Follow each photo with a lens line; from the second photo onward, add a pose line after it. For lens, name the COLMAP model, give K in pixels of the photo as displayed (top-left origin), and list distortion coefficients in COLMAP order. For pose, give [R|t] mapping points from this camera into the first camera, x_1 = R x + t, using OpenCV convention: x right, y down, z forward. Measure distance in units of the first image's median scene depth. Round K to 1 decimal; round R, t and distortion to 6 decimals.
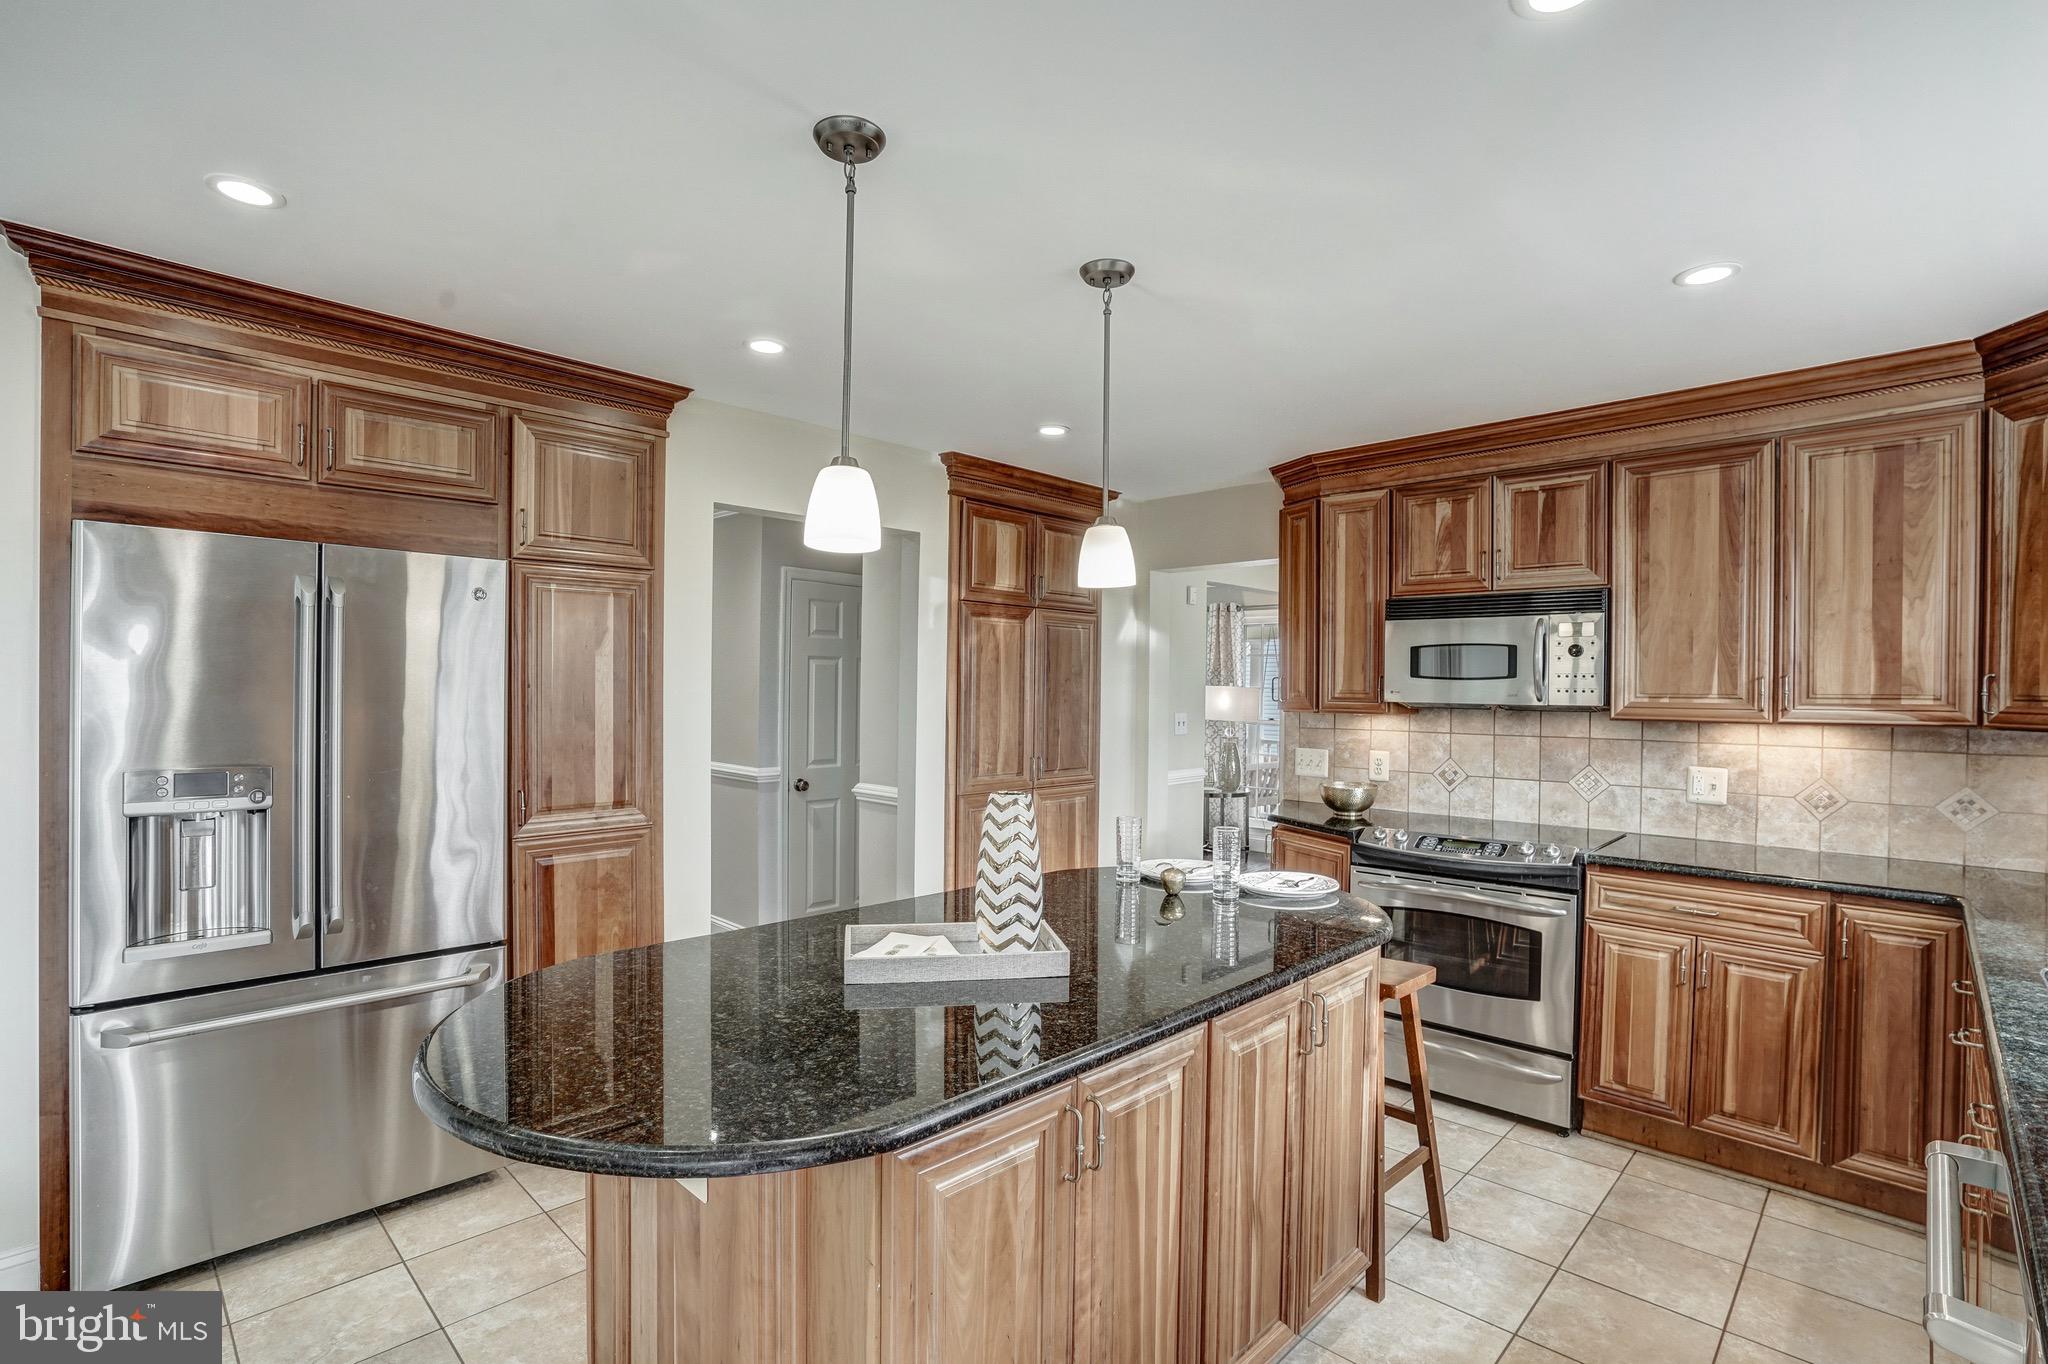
lens RADIAL K [[944.9, 0, 1018.0], [0, 944.9, 692.5], [0, 0, 1]] dist [-0.005712, 0.001873]
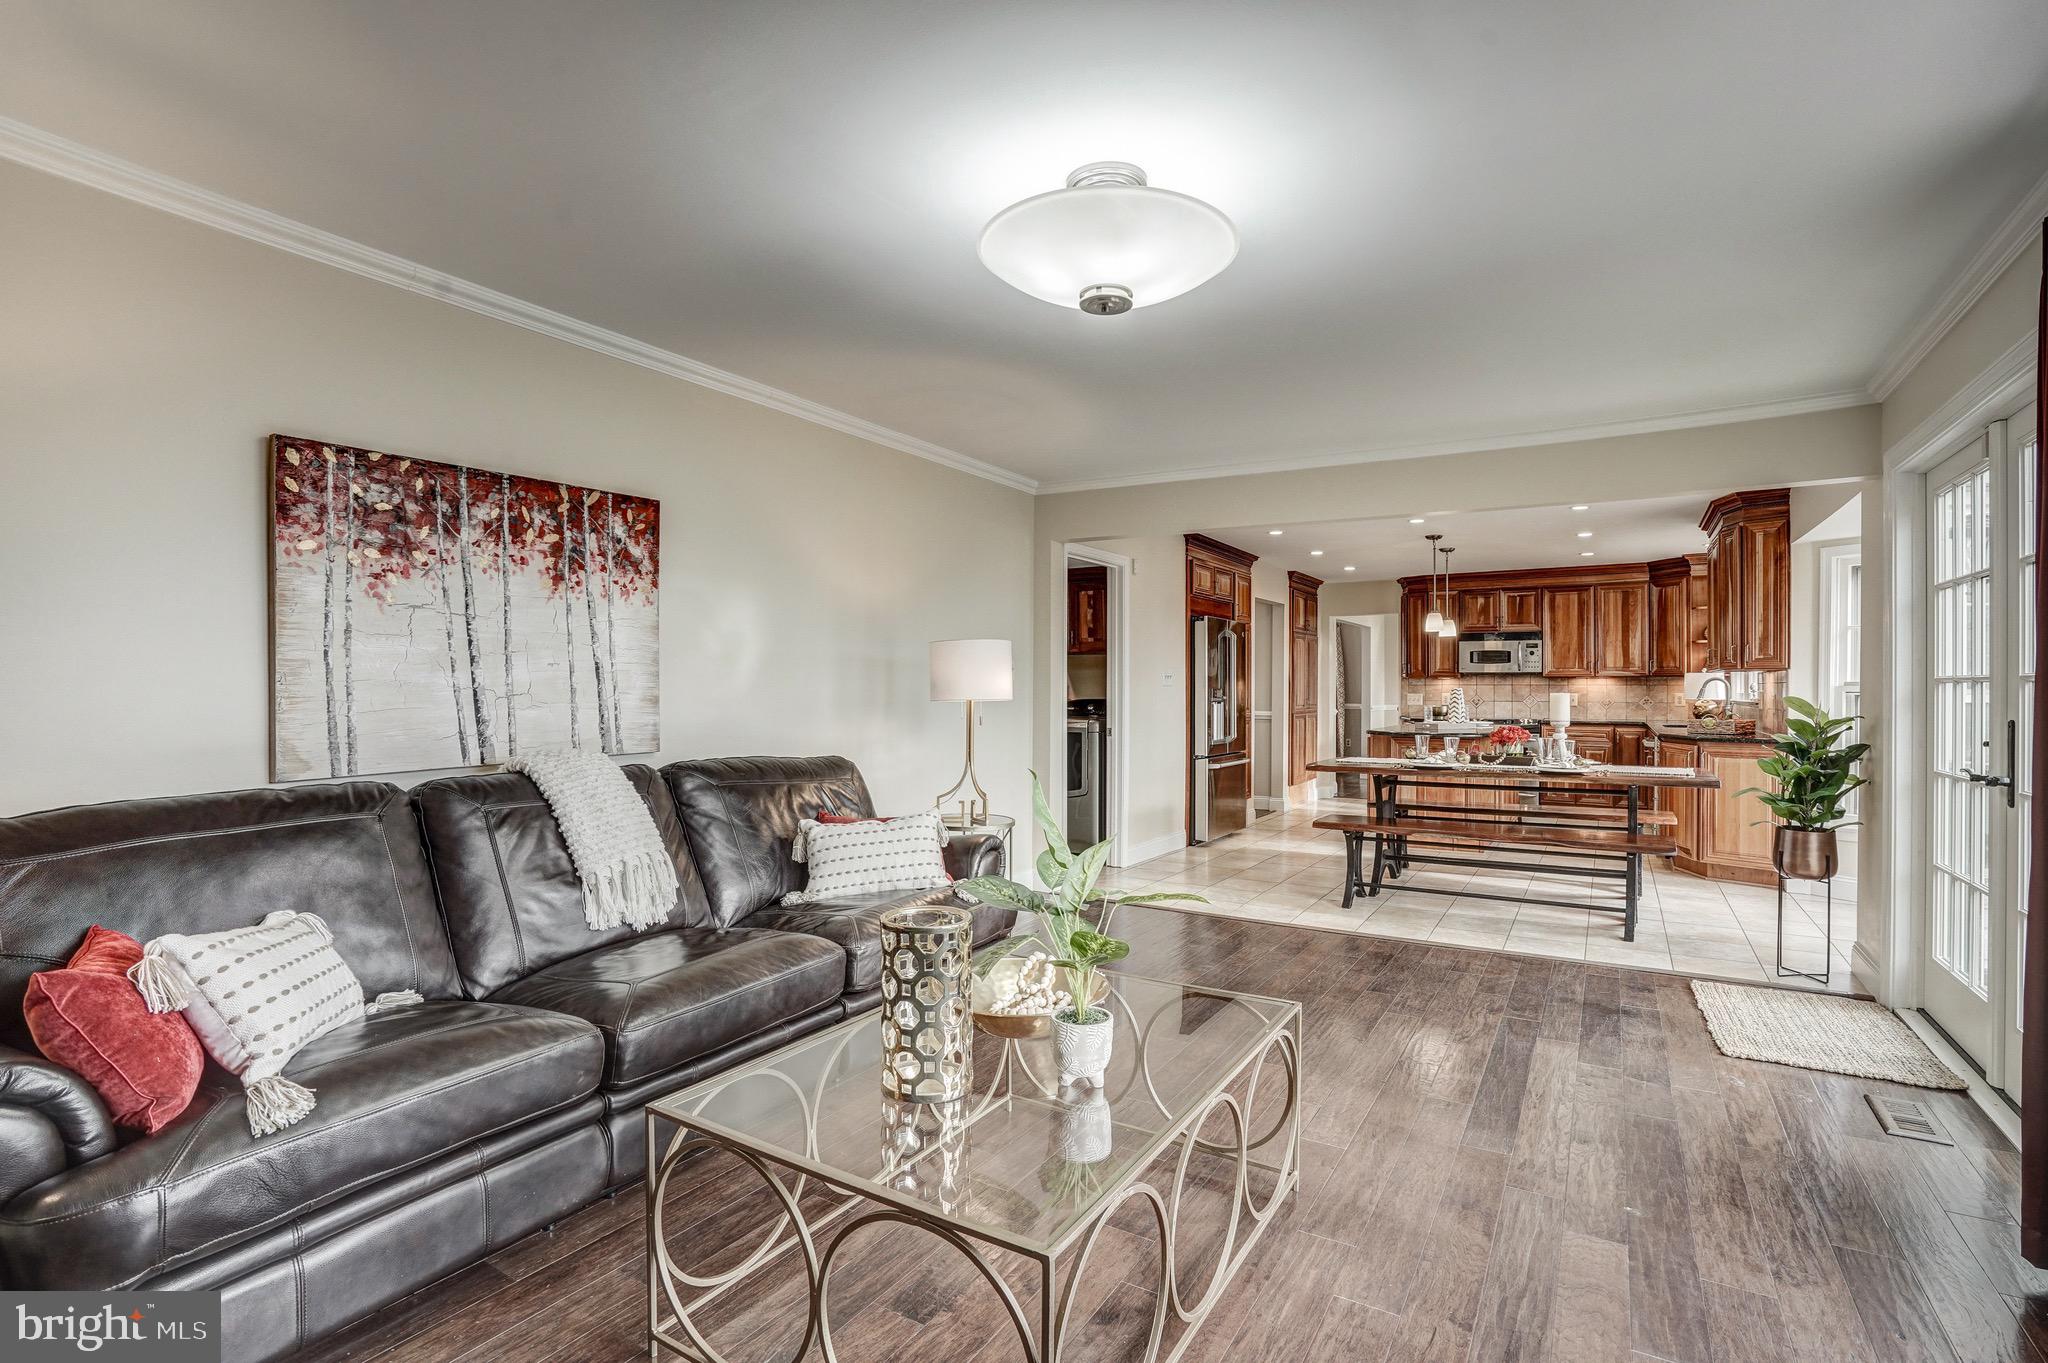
lens RADIAL K [[944.9, 0, 1028.8], [0, 944.9, 684.5], [0, 0, 1]] dist [-0.005712, 0.001873]
pose [[0.977279, -0.008115, 0.211802, -1.557317], [0.009563, 0.999937, -0.005812, 0.054818], [-0.211741, 0.007706, 0.977295, -1.525709]]
